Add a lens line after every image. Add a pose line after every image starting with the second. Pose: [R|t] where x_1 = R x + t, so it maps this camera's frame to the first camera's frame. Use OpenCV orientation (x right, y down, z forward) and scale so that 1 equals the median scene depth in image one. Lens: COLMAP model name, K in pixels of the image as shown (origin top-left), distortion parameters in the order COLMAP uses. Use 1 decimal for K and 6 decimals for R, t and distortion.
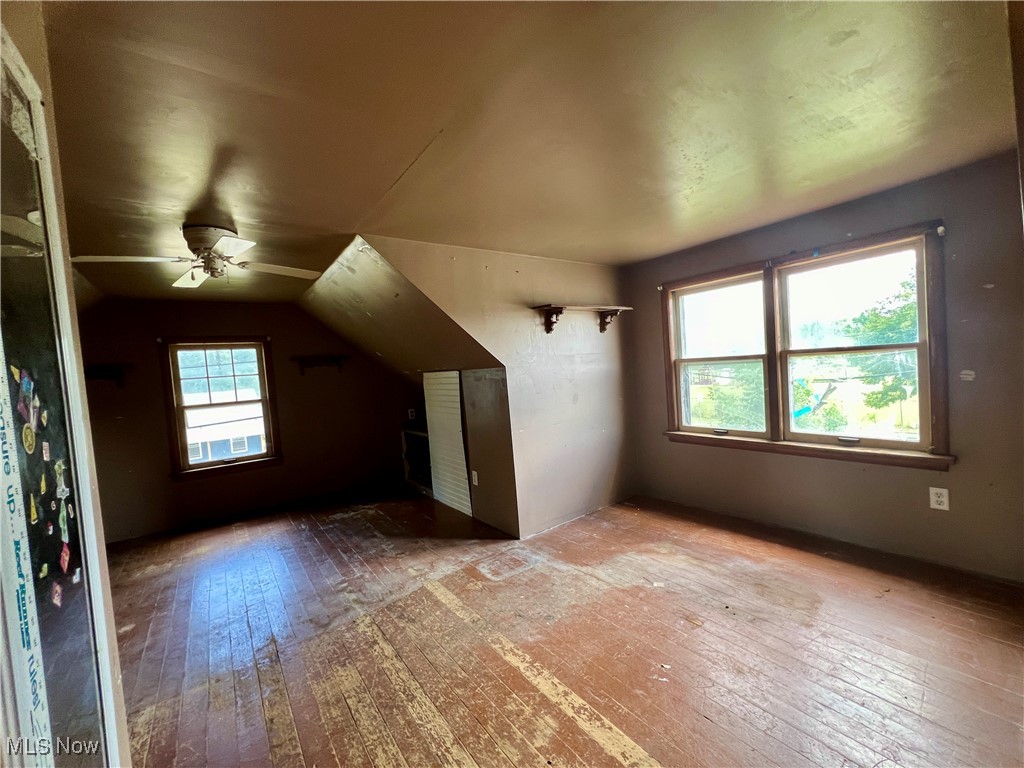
lens RADIAL K [[411.1, 0, 512.1], [0, 411.1, 384.9], [0, 0, 1]] dist [-0.006264, -0.000013]
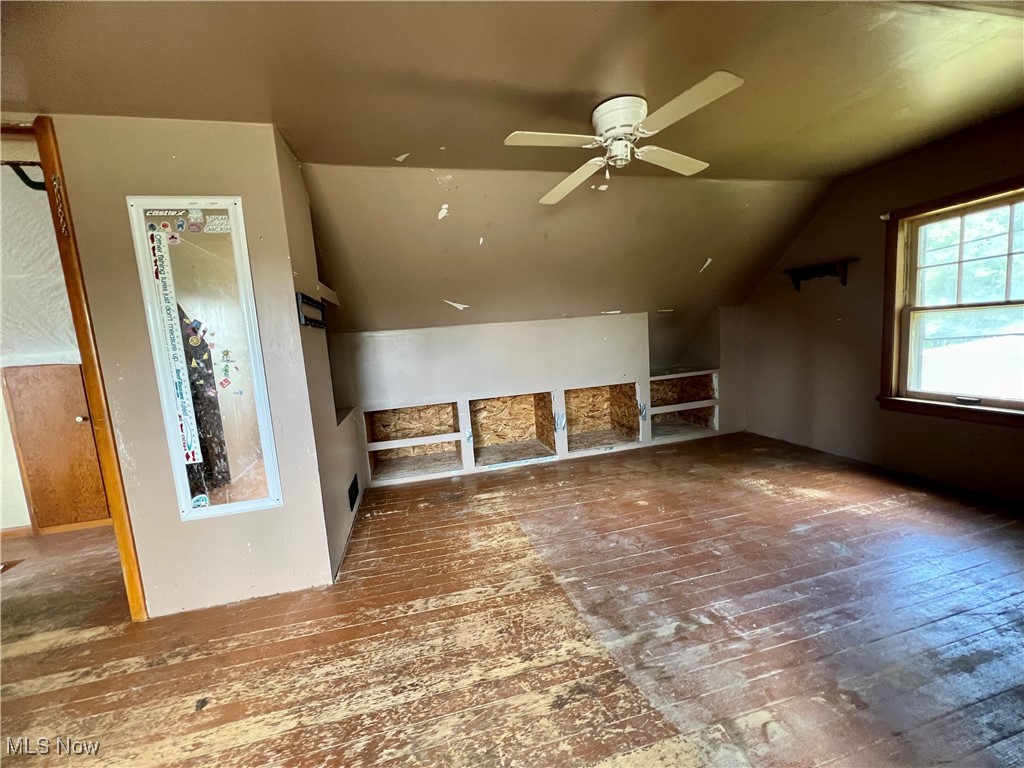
lens RADIAL K [[411.1, 0, 511.4], [0, 411.1, 386.2], [0, 0, 1]] dist [-0.006264, -0.000013]
pose [[-0.372141, 0.209053, -0.904327, 0.210027], [0.063088, 0.977750, 0.200064, -0.001345], [0.926029, 0.017400, -0.377050, 1.078028]]
